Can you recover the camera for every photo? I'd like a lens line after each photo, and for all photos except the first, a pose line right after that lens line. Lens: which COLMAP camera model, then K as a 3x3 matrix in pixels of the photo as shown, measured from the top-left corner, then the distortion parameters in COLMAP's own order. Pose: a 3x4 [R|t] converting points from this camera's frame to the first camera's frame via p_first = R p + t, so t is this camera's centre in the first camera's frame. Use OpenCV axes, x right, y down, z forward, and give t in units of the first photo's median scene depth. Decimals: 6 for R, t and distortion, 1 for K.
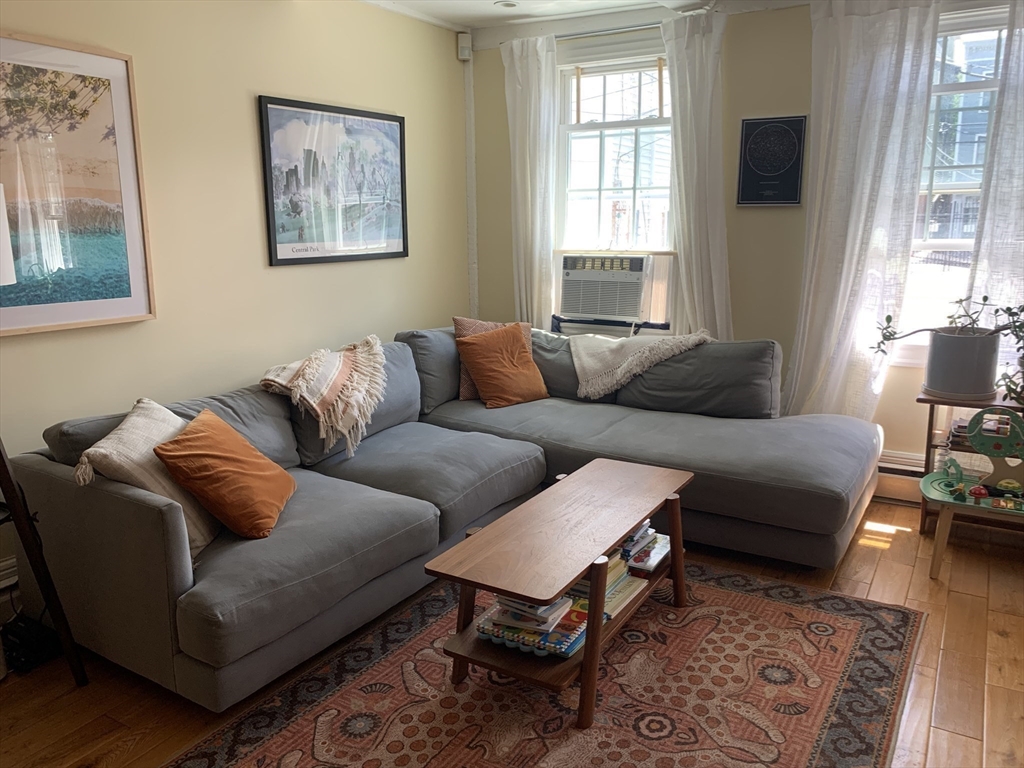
lens RADIAL K [[785.0, 0, 507.0], [0, 785.0, 384.8], [0, 0, 1]] dist [0.028250, -0.044000]
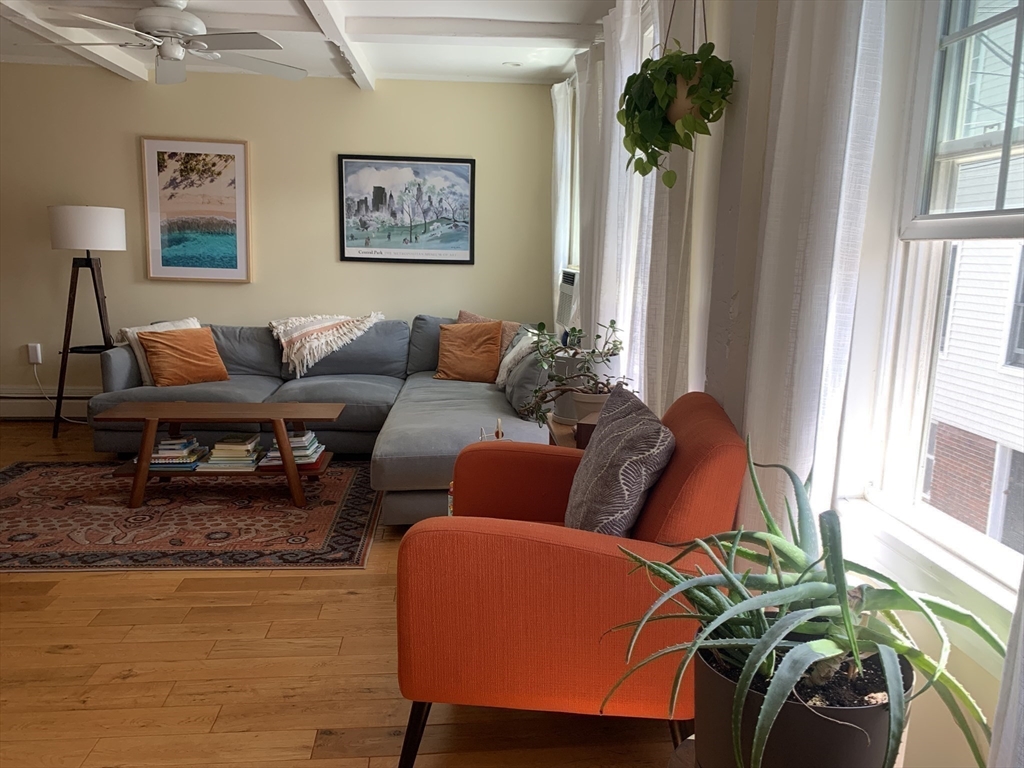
lens RADIAL K [[785.0, 0, 514.2], [0, 785.0, 381.7], [0, 0, 1]] dist [0.028250, -0.044000]
pose [[0.591118, 0.158407, -0.790877, 1.344146], [-0.198764, 0.978895, 0.047506, -0.065237], [0.781711, 0.129116, 0.610129, 0.385245]]
